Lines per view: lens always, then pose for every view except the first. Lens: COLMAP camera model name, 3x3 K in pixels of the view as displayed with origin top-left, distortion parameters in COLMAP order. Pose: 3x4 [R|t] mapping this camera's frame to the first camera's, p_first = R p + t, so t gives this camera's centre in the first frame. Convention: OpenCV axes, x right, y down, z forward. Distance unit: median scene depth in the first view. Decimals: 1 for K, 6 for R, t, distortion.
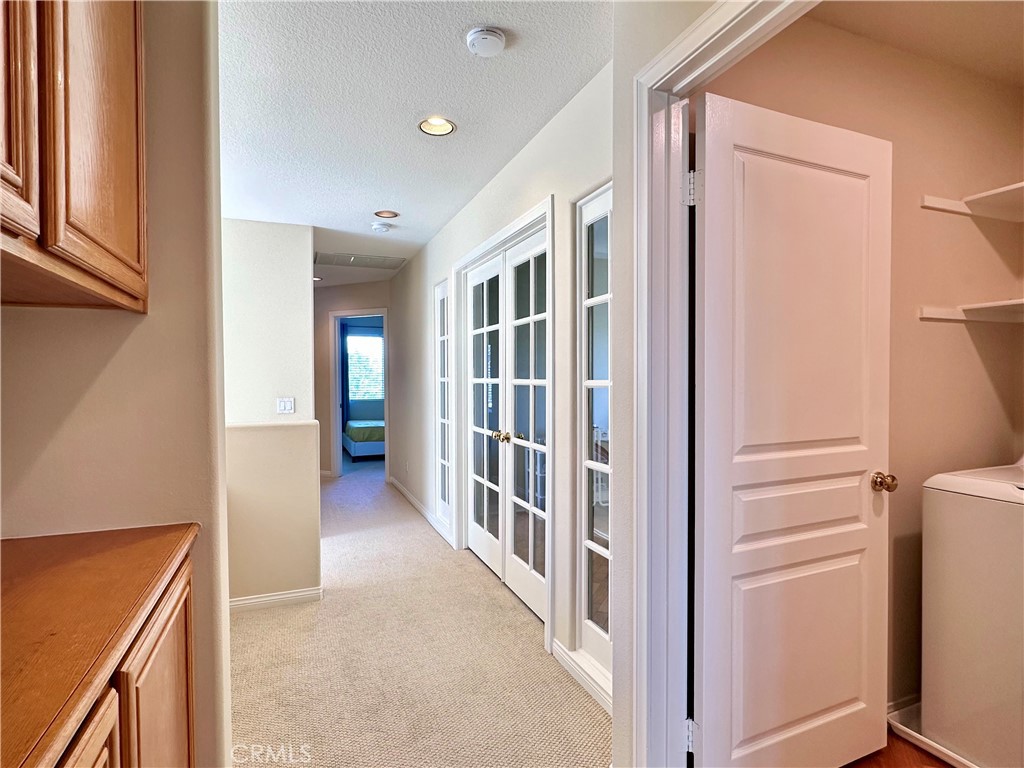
lens RADIAL K [[531.7, 0, 511.5], [0, 531.7, 384.5], [0, 0, 1]] dist [-0.007306, 0.002976]
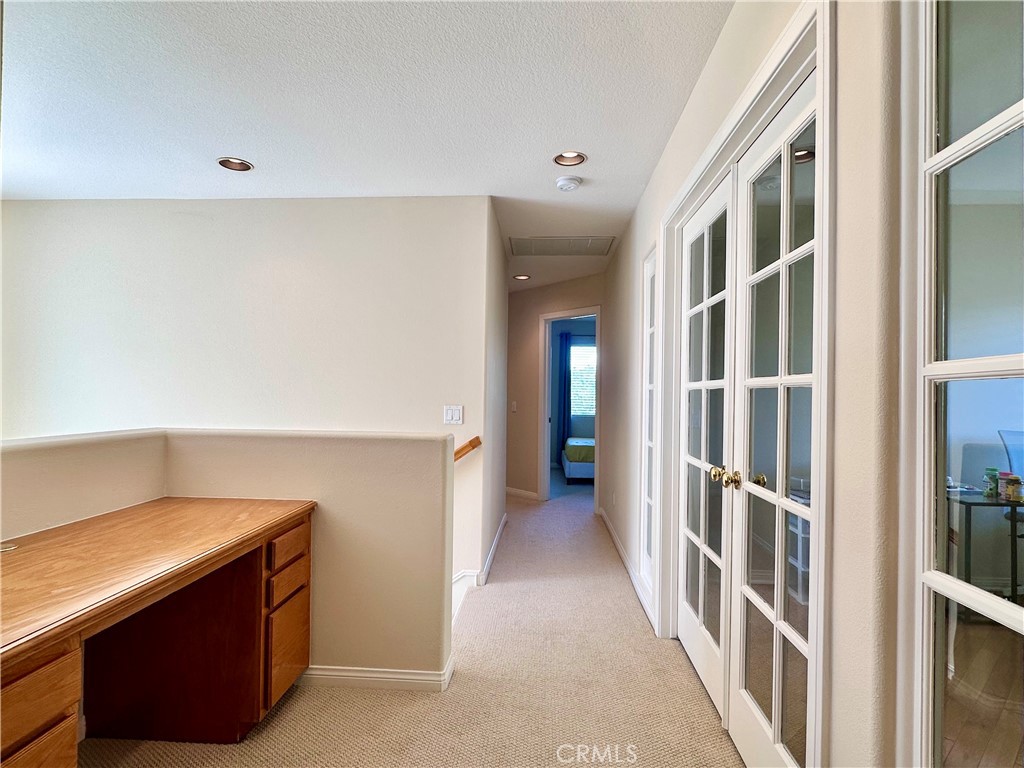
lens RADIAL K [[531.7, 0, 522.4], [0, 531.7, 387.6], [0, 0, 1]] dist [-0.007306, 0.002976]
pose [[0.906147, 0.012468, -0.422779, 0.022559], [-0.025520, 0.999356, -0.025226, 0.018084], [0.422192, 0.033648, 0.905882, 0.340226]]
